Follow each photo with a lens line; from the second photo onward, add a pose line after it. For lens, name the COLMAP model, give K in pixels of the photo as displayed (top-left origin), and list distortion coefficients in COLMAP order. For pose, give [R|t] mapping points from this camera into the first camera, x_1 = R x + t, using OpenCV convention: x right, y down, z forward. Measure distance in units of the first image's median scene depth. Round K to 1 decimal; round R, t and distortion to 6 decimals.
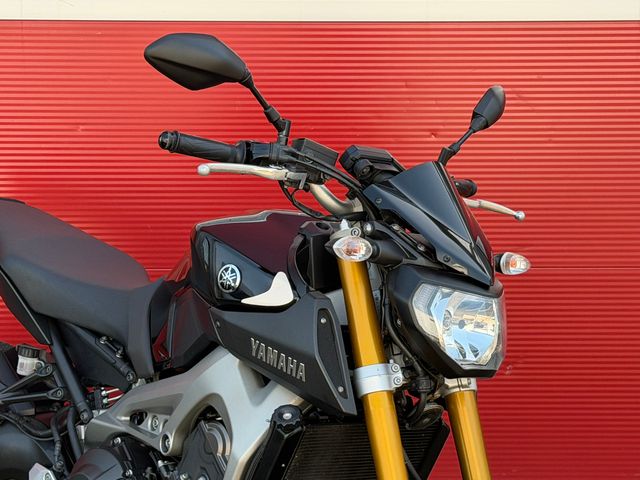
lens RADIAL K [[1503.8, 0, 320.0], [0, 1503.8, 240.0], [0, 0, 1]] dist [0.098779, 0.447358]
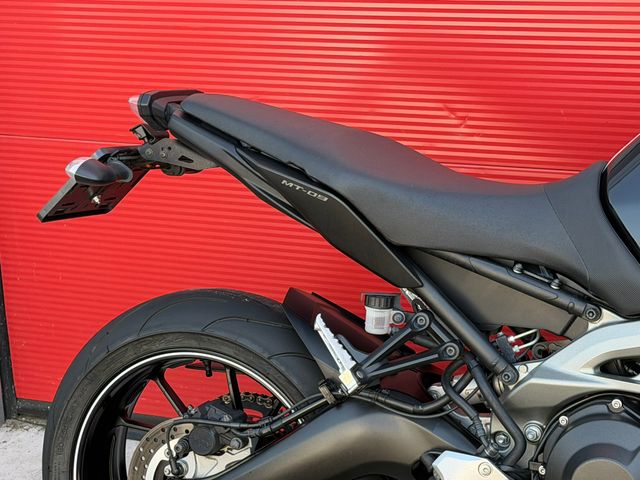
lens RADIAL K [[1503.8, 0, 320.0], [0, 1503.8, 240.0], [0, 0, 1]] dist [0.098779, 0.447358]
pose [[0.919379, -0.168993, 0.355224, -0.541625], [0.121937, 0.980971, 0.151088, -0.075253], [-0.373997, -0.095592, 0.922490, 0.418814]]
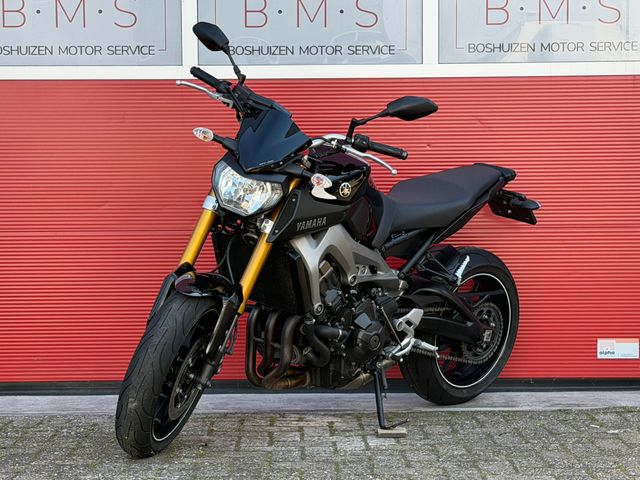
lens RADIAL K [[1503.8, 0, 320.0], [0, 1503.8, 240.0], [0, 0, 1]] dist [0.098779, 0.447358]
pose [[0.999513, -0.009405, -0.029750, 0.006552], [0.004475, 0.986841, -0.161631, 0.419952], [0.030879, 0.161420, 0.986403, -0.856670]]
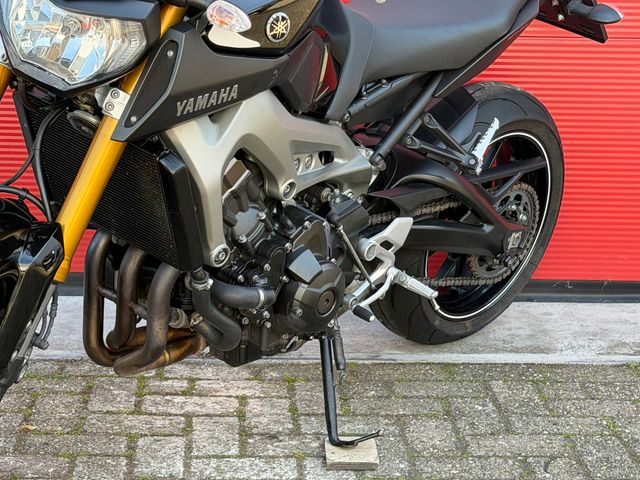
lens RADIAL K [[1503.8, 0, 320.0], [0, 1503.8, 240.0], [0, 0, 1]] dist [0.098779, 0.447358]
pose [[0.999613, 0.020204, 0.019104, -0.006561], [-0.021394, 0.997705, 0.064247, 0.127899], [-0.017762, -0.064631, 0.997751, 0.048091]]
